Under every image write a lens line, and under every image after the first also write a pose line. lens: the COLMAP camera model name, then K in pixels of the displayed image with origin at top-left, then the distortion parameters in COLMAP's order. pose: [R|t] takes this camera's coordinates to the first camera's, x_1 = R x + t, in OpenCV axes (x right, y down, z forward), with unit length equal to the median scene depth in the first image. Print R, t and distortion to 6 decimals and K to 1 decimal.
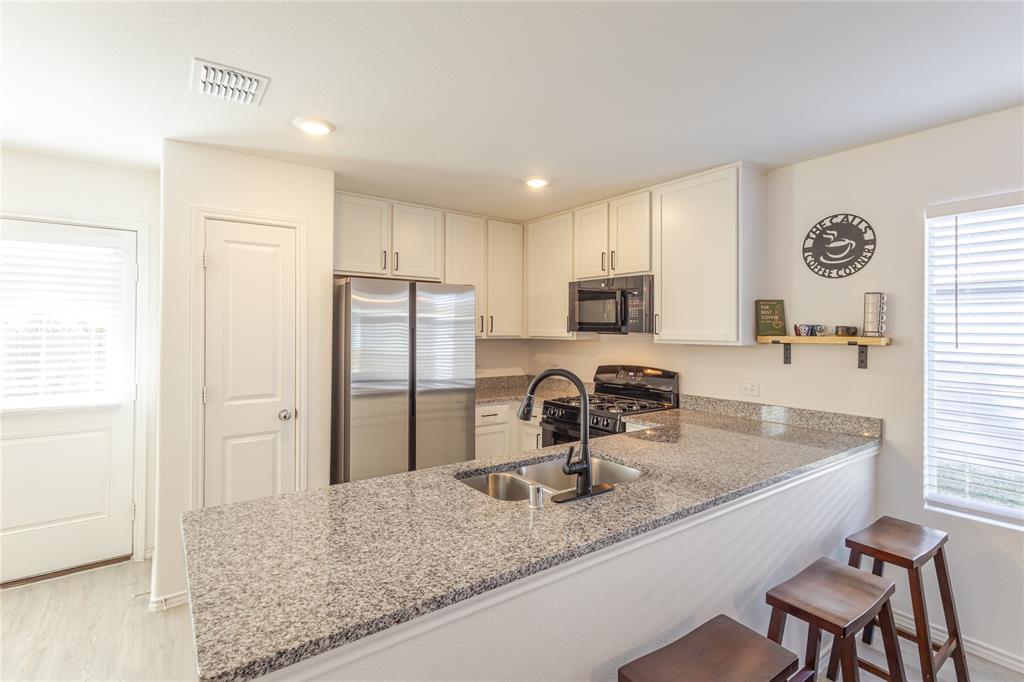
lens RADIAL K [[482.5, 0, 511.1], [0, 482.5, 327.4], [0, 0, 1]] dist [0.002771, 0.000414]
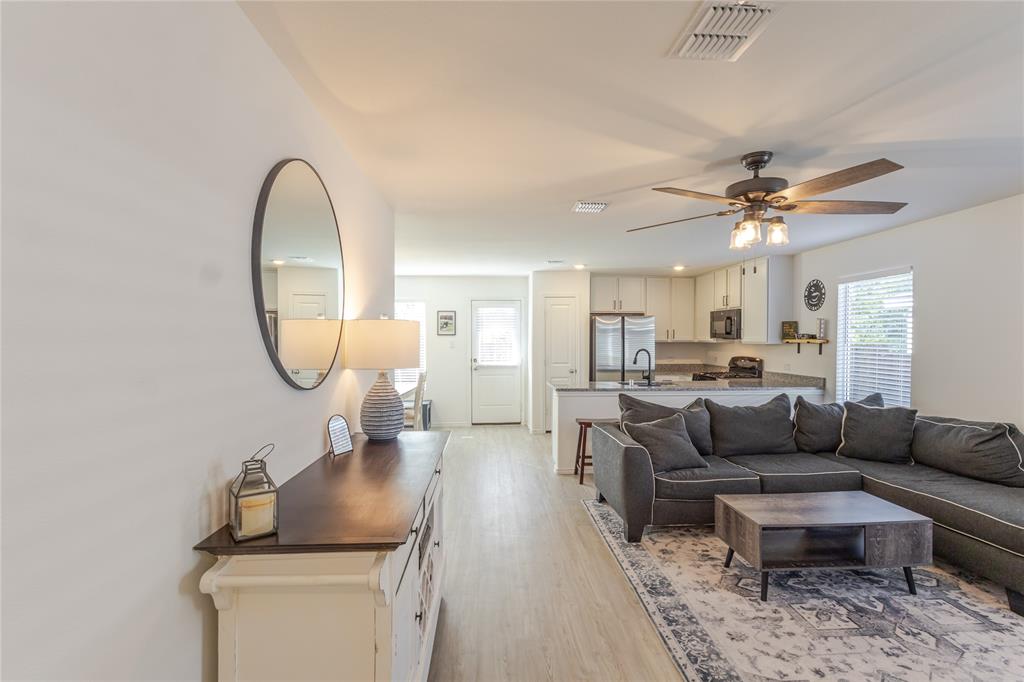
lens RADIAL K [[484.7, 0, 526.0], [0, 484.7, 344.1], [0, 0, 1]] dist [0.001691, 0.000155]
pose [[0.852014, 0.001021, -0.523517, 0.684942], [0.007192, 0.999881, 0.013655, 0.001463], [0.523469, -0.015399, 0.851906, -1.345248]]
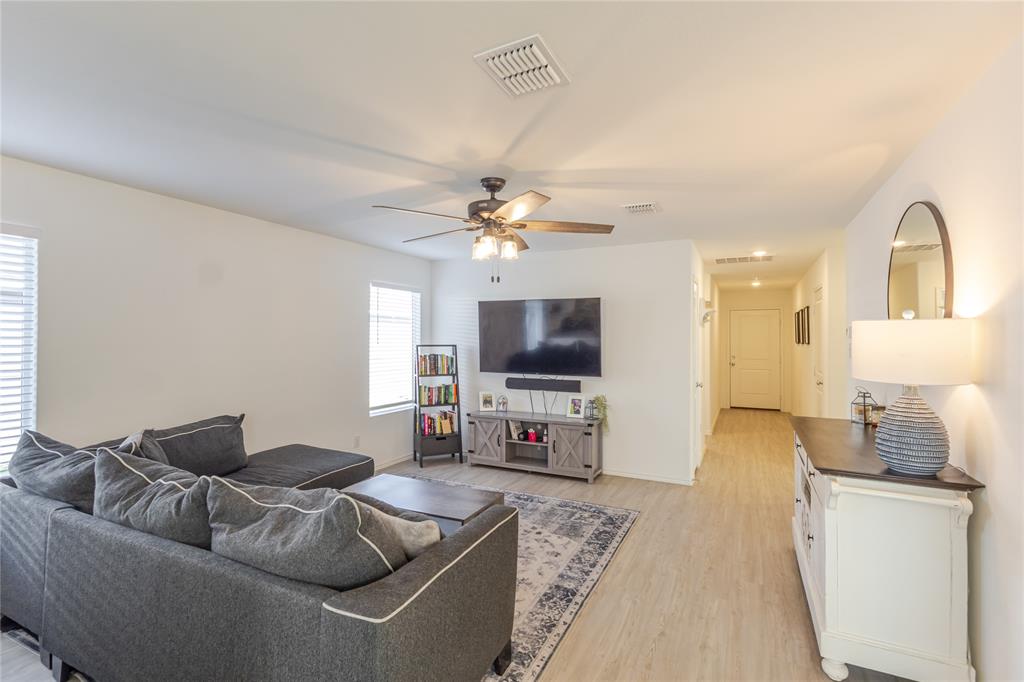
lens RADIAL K [[467.5, 0, 514.9], [0, 467.5, 336.6], [0, 0, 1]] dist [-0.000163, 0.000881]
pose [[-0.463885, -0.004557, 0.885884, -0.402302], [-0.010995, 0.999939, -0.000614, -0.000460], [-0.885827, -0.010025, -0.463907, 0.174065]]
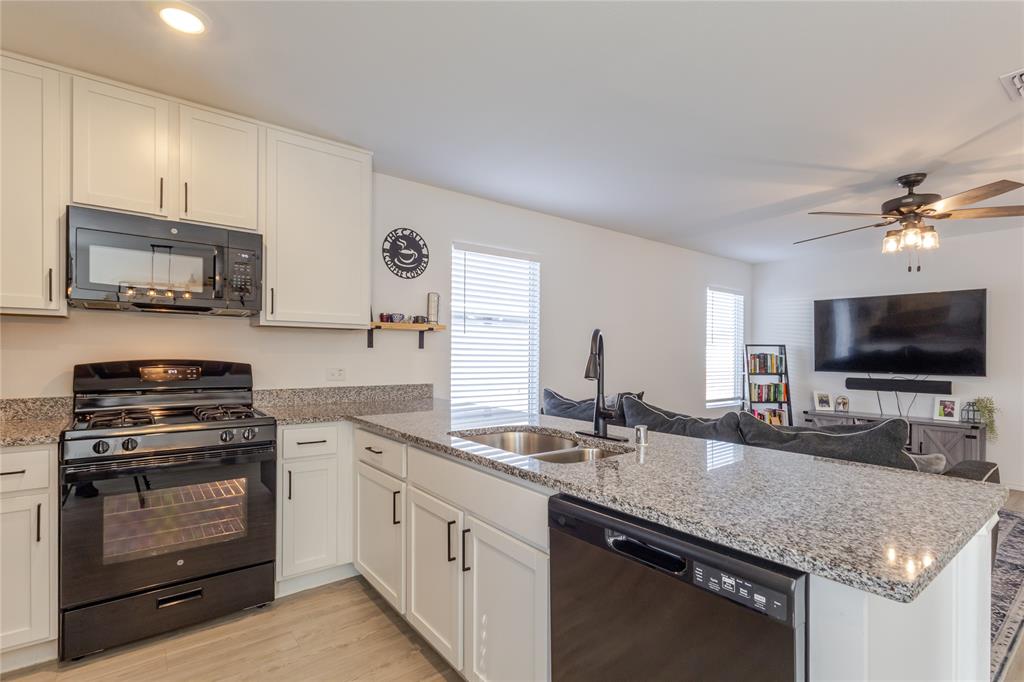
lens RADIAL K [[486.2, 0, 512.9], [0, 486.2, 358.0], [0, 0, 1]] dist [0.001051, 0.000567]
pose [[-0.031671, -0.014279, 0.999396, -0.594645], [-0.013292, 0.999816, 0.013864, 0.082285], [-0.999410, -0.012845, -0.031855, 0.730543]]
